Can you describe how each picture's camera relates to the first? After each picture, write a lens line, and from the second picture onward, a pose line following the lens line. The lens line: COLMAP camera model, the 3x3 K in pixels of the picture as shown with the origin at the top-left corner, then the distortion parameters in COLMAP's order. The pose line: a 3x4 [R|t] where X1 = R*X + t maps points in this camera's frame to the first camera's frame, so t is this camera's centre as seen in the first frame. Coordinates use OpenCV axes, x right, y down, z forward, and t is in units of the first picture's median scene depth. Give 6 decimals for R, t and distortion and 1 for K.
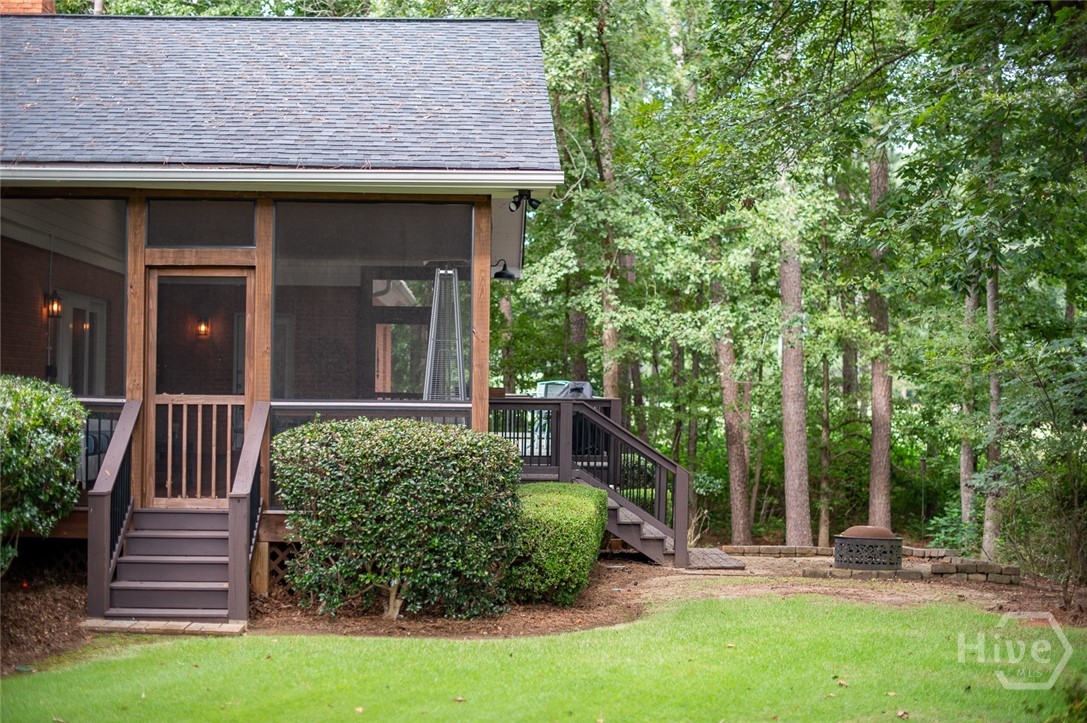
lens RADIAL K [[1570.9, 0, 546.2], [0, 1570.9, 360.8], [0, 0, 1]] dist [-0.128938, 0.000000]
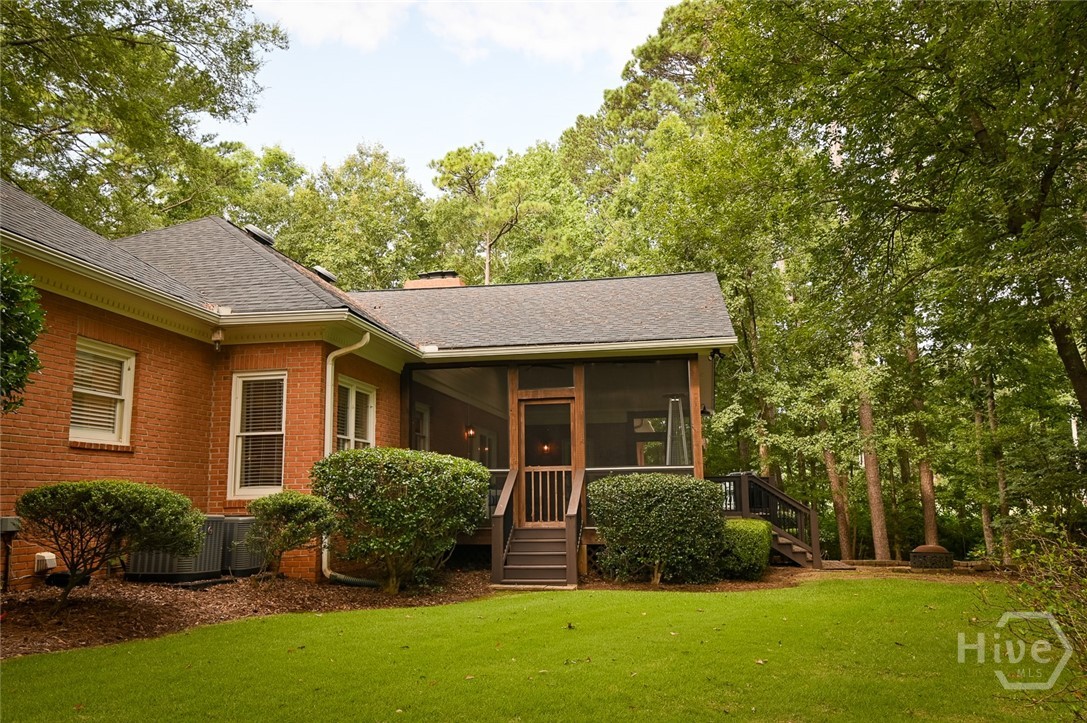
lens RADIAL K [[823.5, 0, 540.1], [0, 823.5, 357.5], [0, 0, 1]] dist [-0.008363, 0.000901]
pose [[0.975526, -0.061237, -0.211183, -0.010948], [0.028254, 0.987384, -0.155802, 0.044467], [0.218059, 0.146022, 0.964950, 0.011044]]
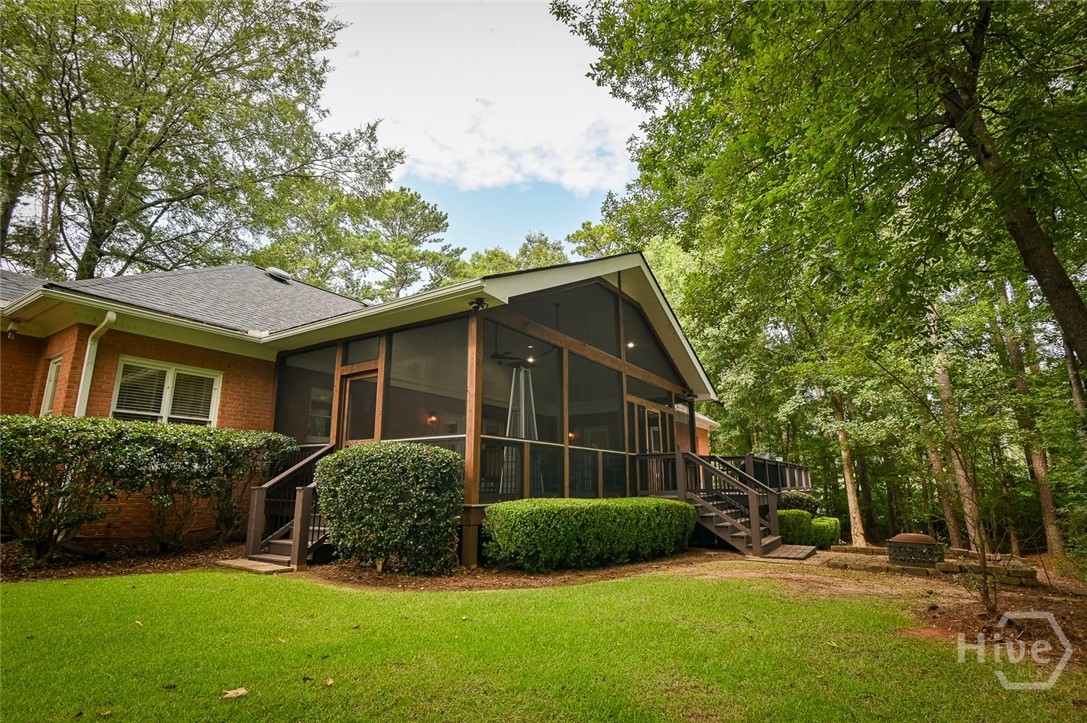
lens RADIAL K [[531.2, 0, 545.5], [0, 531.2, 358.9], [0, 0, 1]] dist [-0.014684, -0.000758]
pose [[0.820673, -0.146905, -0.552192, 0.318009], [0.023911, 0.974368, -0.223684, 0.071525], [0.570898, 0.170368, 0.803150, 0.564073]]
